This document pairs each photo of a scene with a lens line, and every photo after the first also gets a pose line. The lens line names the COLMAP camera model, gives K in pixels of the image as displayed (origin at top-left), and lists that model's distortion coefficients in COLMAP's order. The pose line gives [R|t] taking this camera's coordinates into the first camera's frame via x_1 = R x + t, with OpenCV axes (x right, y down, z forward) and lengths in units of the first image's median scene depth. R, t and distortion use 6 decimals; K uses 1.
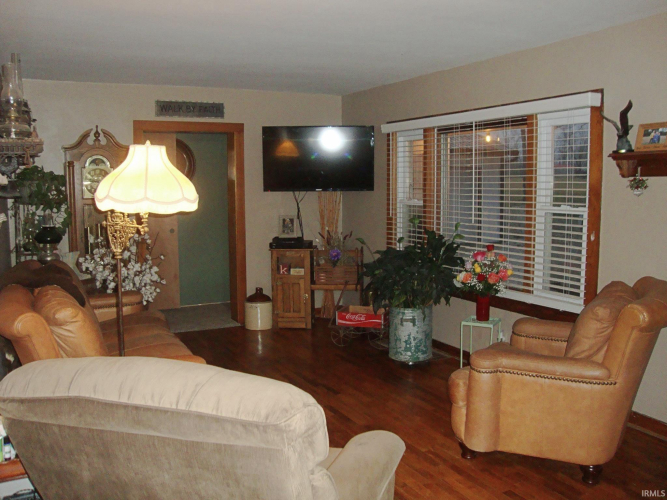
lens RADIAL K [[616.0, 0, 329.9], [0, 616.0, 245.8], [0, 0, 1]] dist [-0.117050, 0.000000]
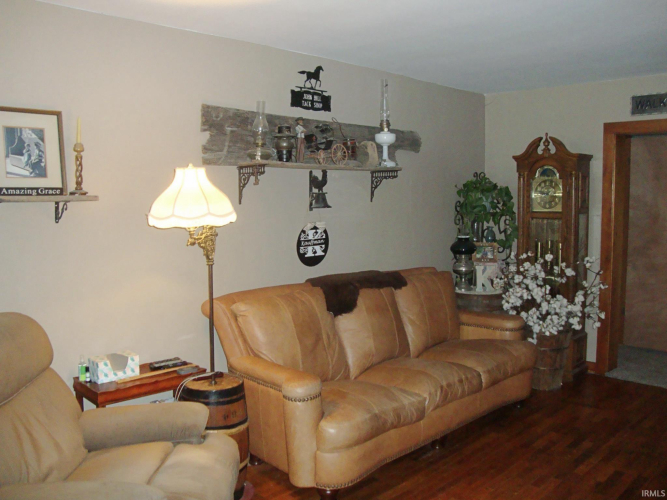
lens RADIAL K [[616.0, 0, 332.4], [0, 616.0, 250.7], [0, 0, 1]] dist [-0.117050, 0.000000]
pose [[0.317431, 0.090853, -0.943919, 0.392659], [-0.094099, 0.993505, 0.063981, -0.049117], [0.943601, 0.068512, 0.323918, 0.400583]]
